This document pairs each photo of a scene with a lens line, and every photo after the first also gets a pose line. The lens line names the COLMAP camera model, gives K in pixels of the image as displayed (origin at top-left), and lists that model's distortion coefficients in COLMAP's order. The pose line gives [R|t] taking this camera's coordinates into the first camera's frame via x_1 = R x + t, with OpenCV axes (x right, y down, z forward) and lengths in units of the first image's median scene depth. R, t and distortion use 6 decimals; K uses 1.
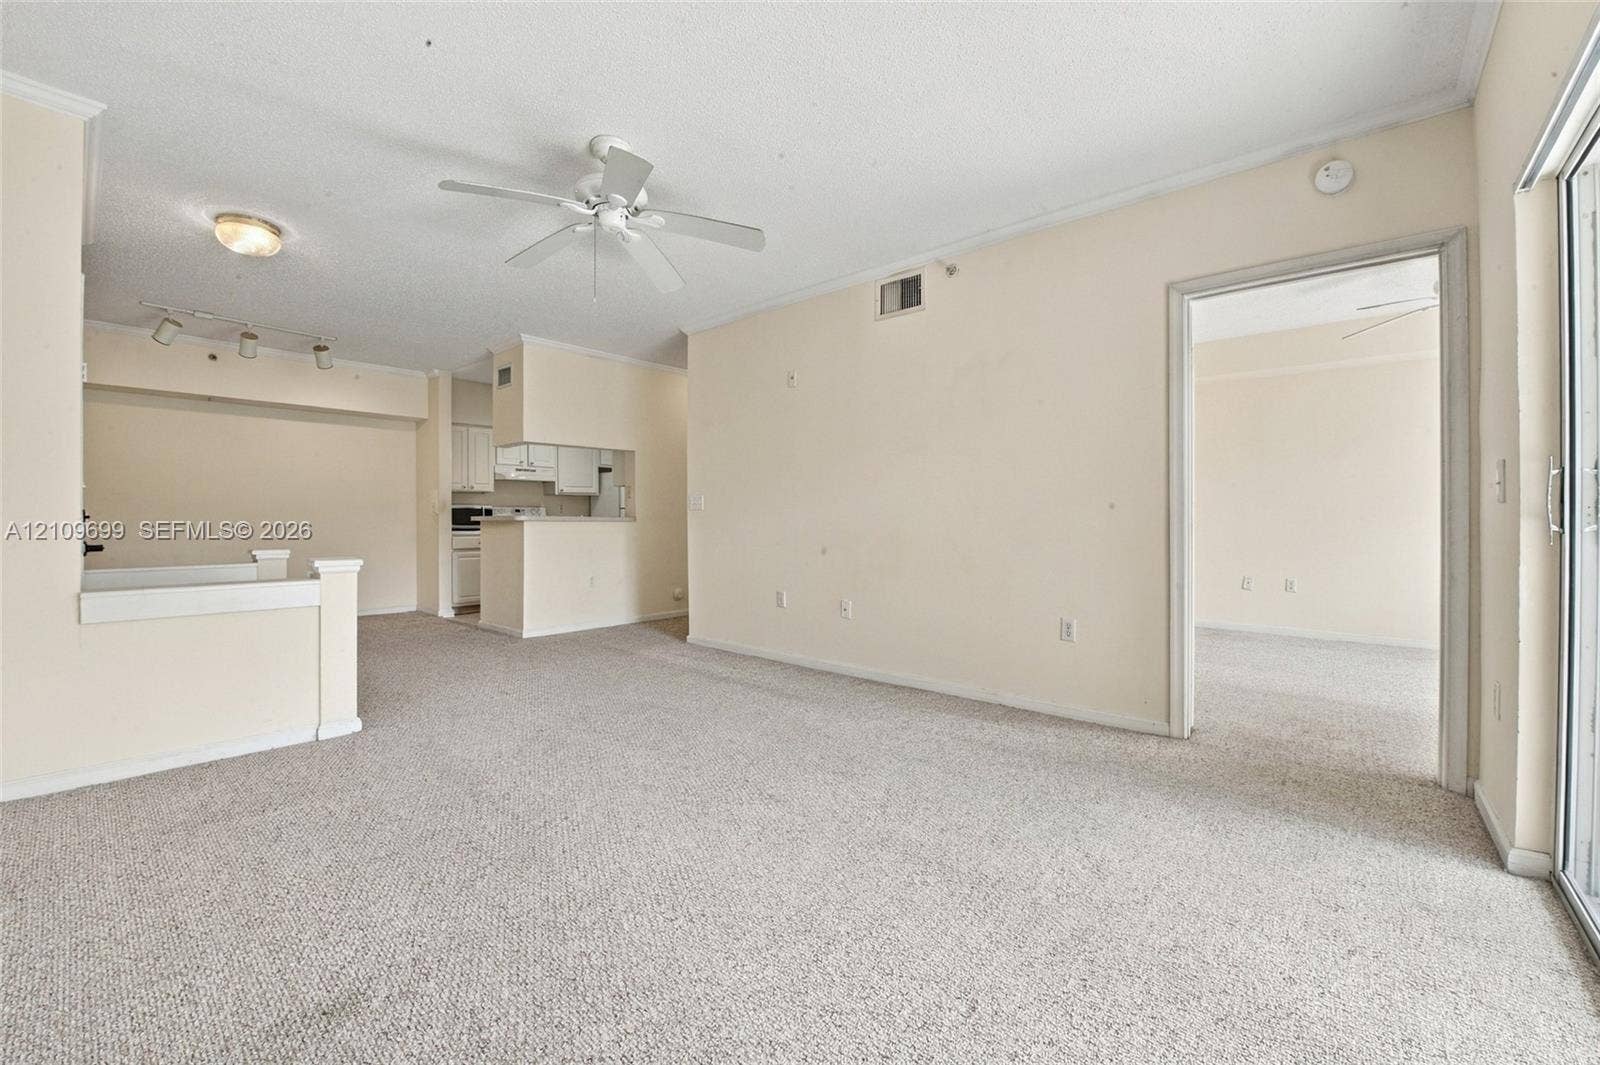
lens RADIAL K [[642.9, 0, 803.2], [0, 642.9, 529.0], [0, 0, 1]] dist [-0.004192, -0.000195]
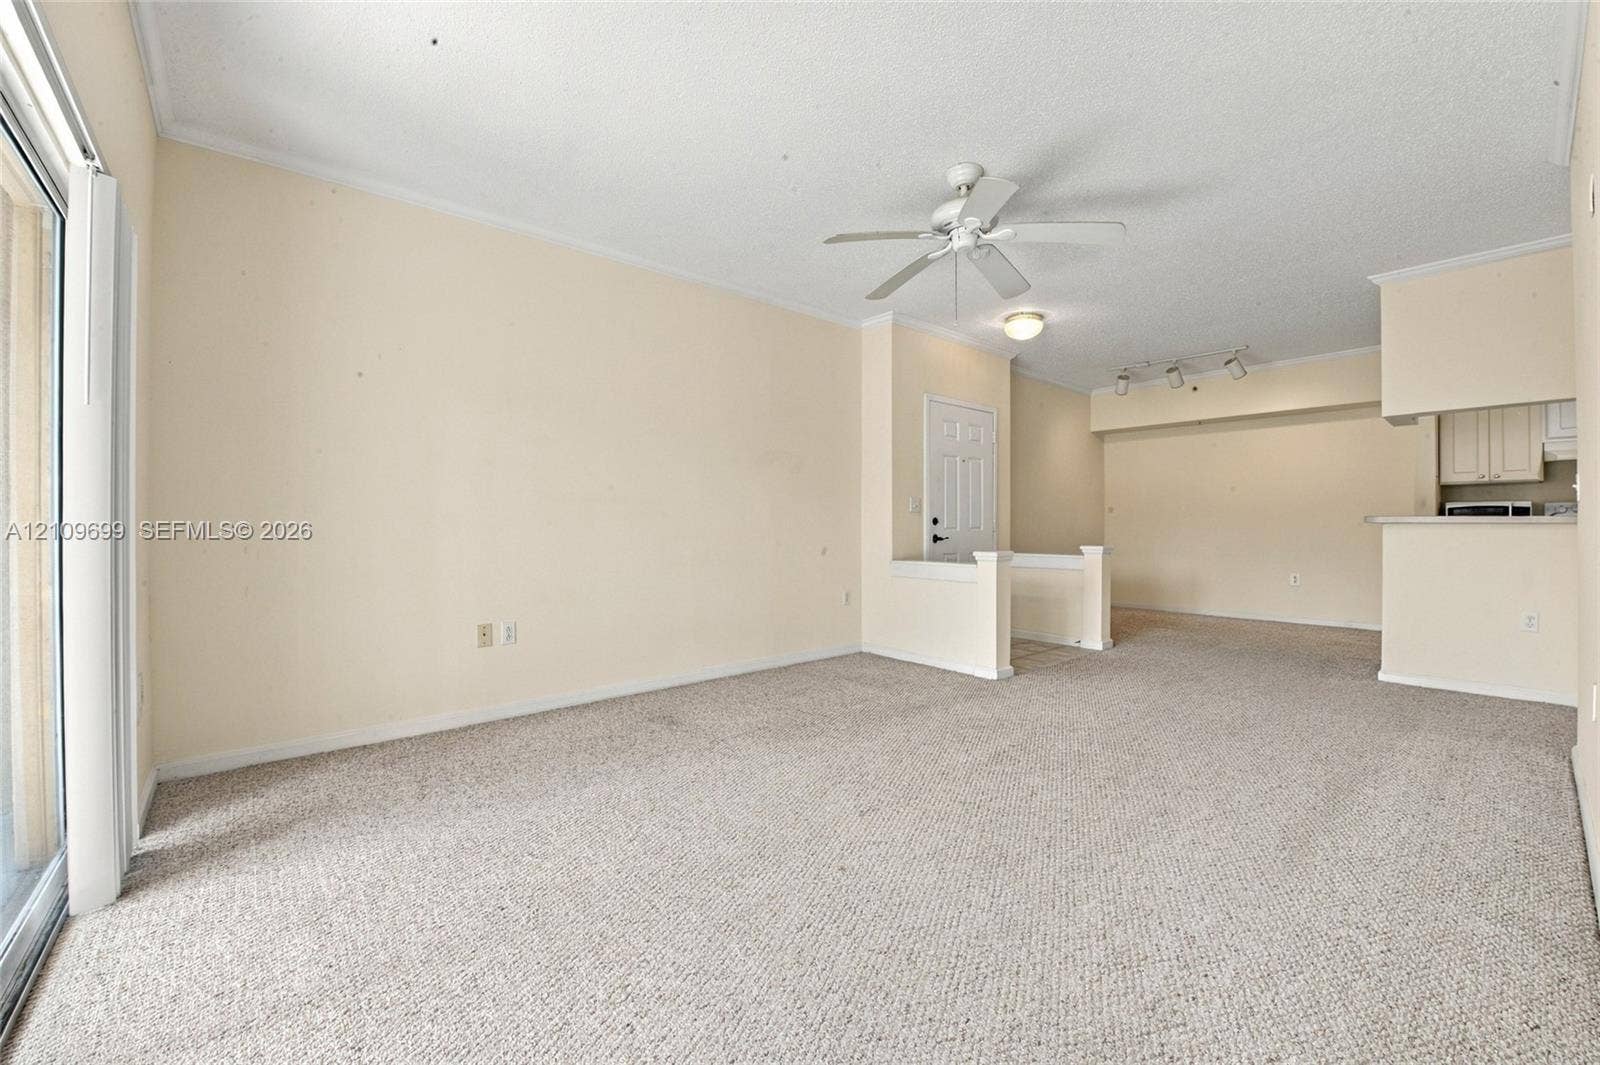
lens RADIAL K [[642.9, 0, 803.4], [0, 642.9, 524.8], [0, 0, 1]] dist [-0.004192, -0.000195]
pose [[-0.128529, 0.002846, -0.991702, 0.456150], [-0.010887, 0.999932, 0.004281, -0.007929], [0.991646, 0.011347, -0.128490, 0.502982]]
